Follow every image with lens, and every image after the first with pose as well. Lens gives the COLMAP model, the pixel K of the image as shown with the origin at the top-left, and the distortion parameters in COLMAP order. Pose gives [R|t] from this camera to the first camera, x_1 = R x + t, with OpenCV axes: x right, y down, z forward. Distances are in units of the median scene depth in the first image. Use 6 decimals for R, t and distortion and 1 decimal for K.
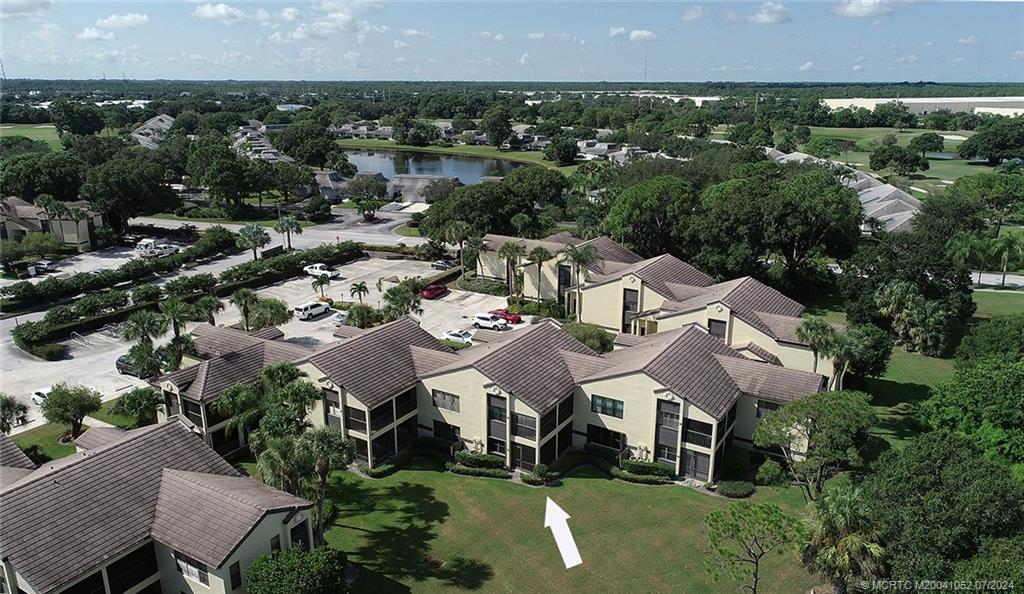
lens RADIAL K [[740.5, 0, 512.0], [0, 740.5, 297.0], [0, 0, 1]] dist [-0.008204, -0.003706]
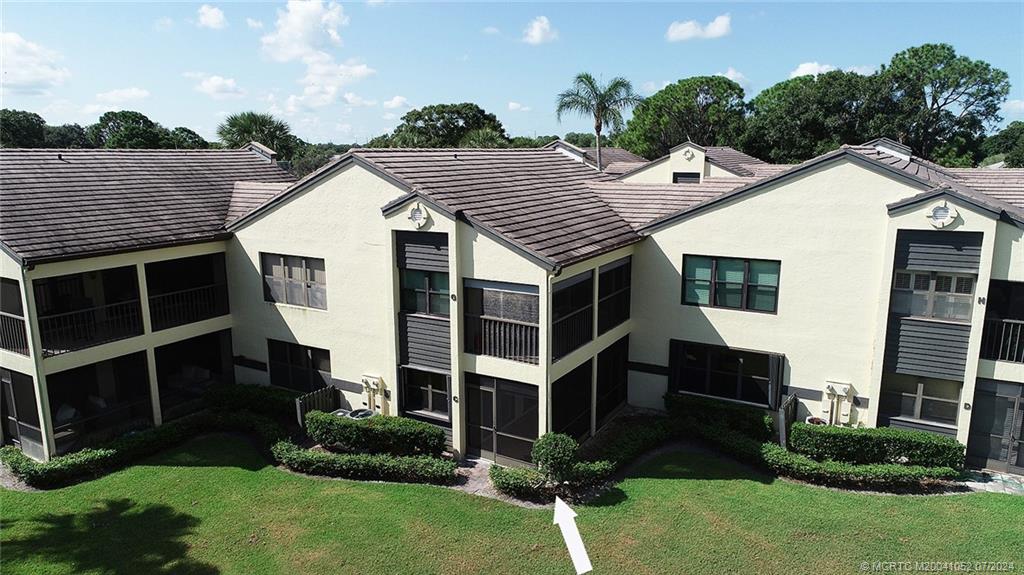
lens RADIAL K [[683.1, 0, 512.0], [0, 683.1, 287.5], [0, 0, 1]] dist [-0.004203, -0.003200]
pose [[0.999655, -0.010075, 0.024272, 0.013156], [0.012376, 0.995243, -0.096631, 0.186353], [-0.023183, 0.096898, 0.995024, 0.683730]]
